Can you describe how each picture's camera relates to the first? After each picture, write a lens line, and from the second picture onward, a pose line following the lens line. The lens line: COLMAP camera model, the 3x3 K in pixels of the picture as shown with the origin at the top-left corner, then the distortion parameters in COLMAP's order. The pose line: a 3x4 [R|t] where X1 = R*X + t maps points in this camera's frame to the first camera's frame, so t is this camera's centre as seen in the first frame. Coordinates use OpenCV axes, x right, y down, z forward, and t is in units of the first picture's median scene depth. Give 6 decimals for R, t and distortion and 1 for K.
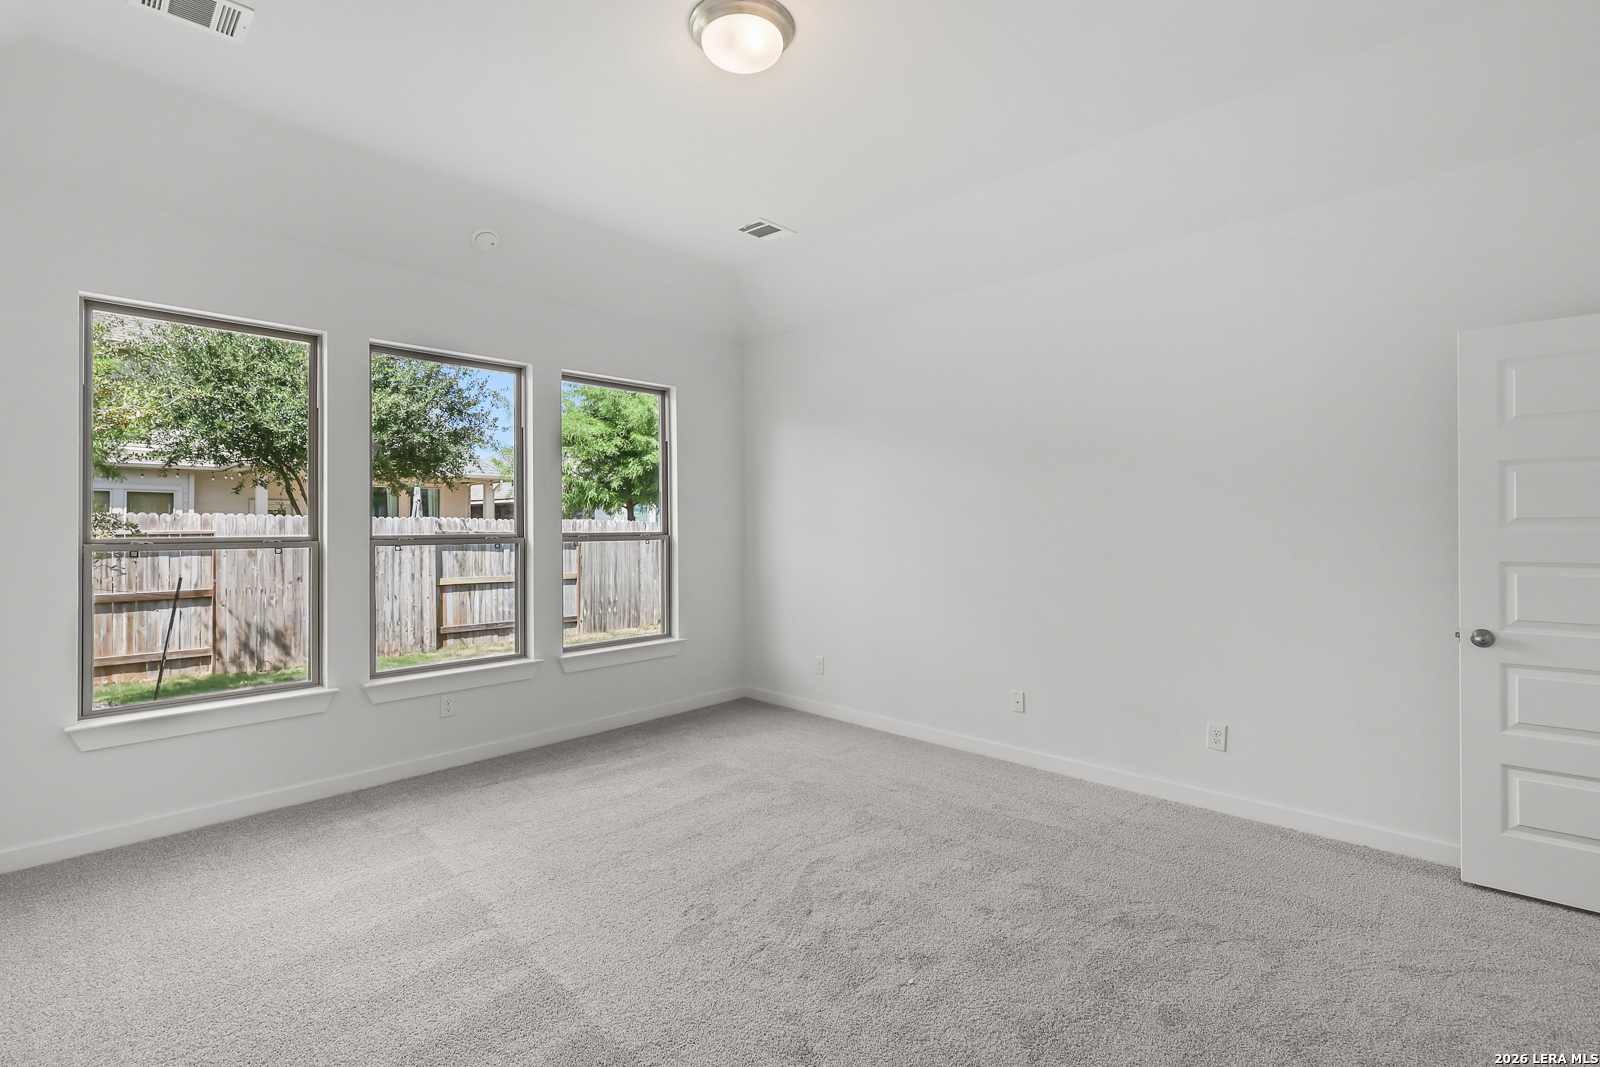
lens RADIAL K [[736.7, 0, 796.7], [0, 736.7, 530.2], [0, 0, 1]] dist [-0.003612, 0.000777]
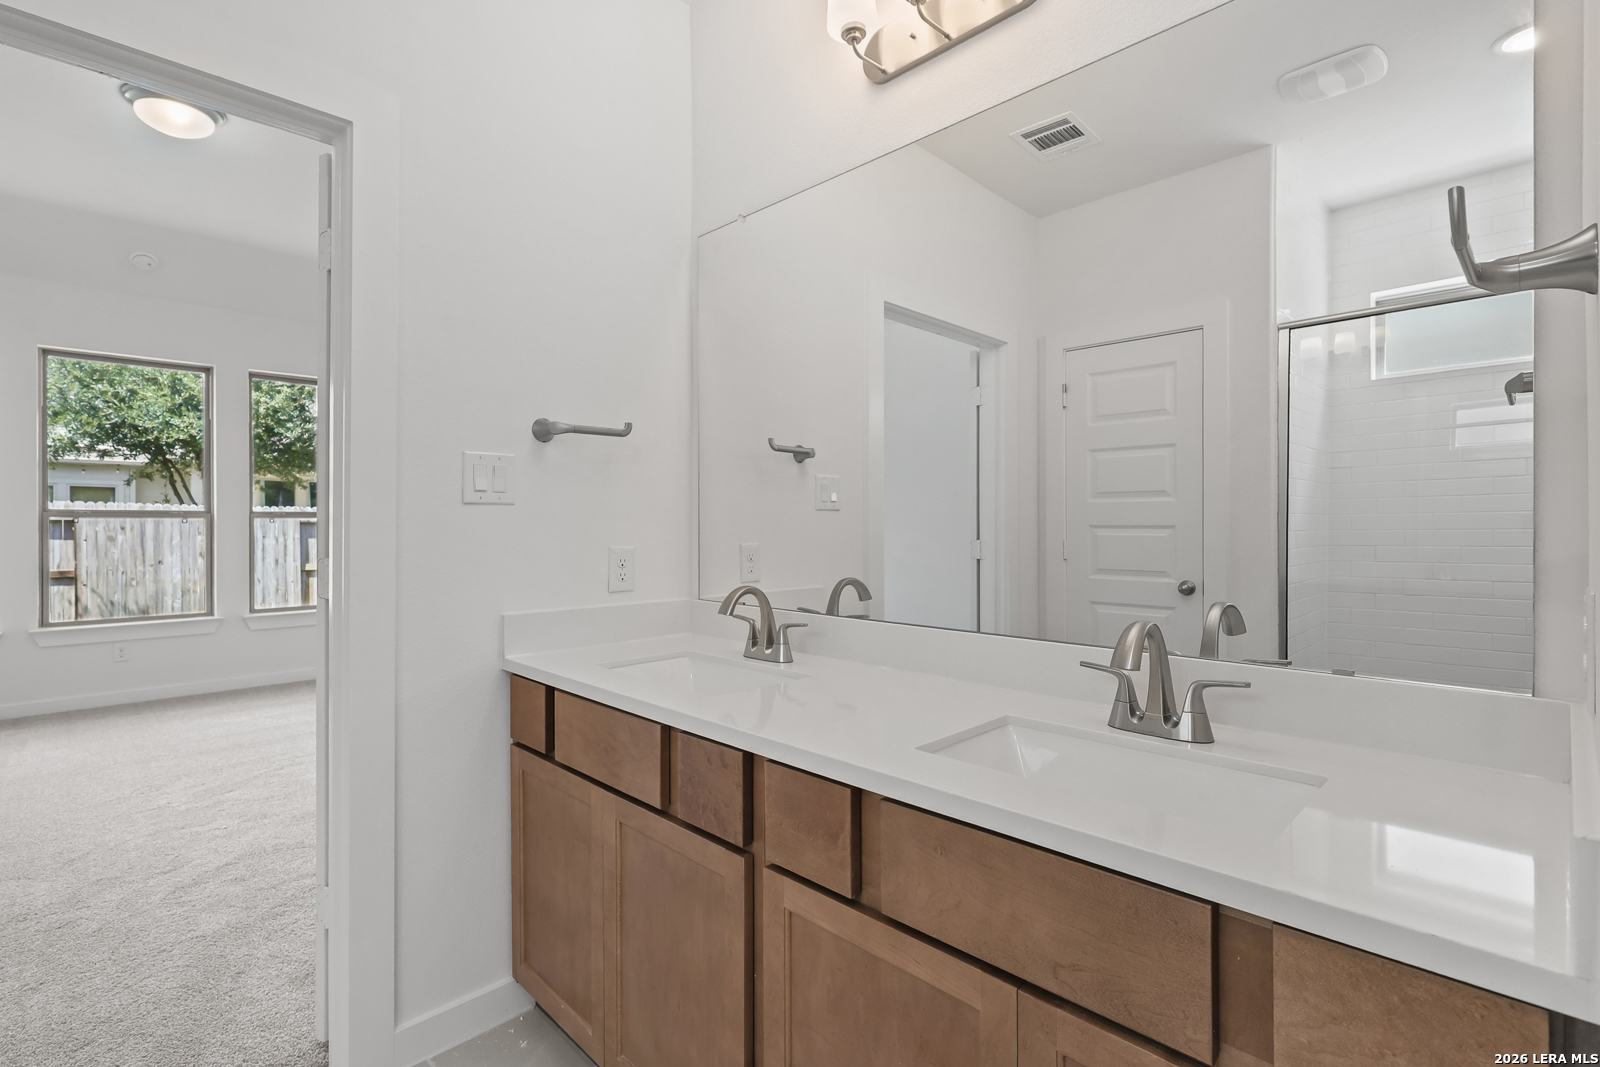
lens RADIAL K [[746.0, 0, 804.3], [0, 746.0, 551.7], [0, 0, 1]] dist [-0.002920, -0.000312]
pose [[0.999641, 0.004693, -0.026391, 0.311136], [-0.003955, 0.999601, 0.027960, 0.015886], [0.026512, -0.027845, 0.999261, -0.081427]]
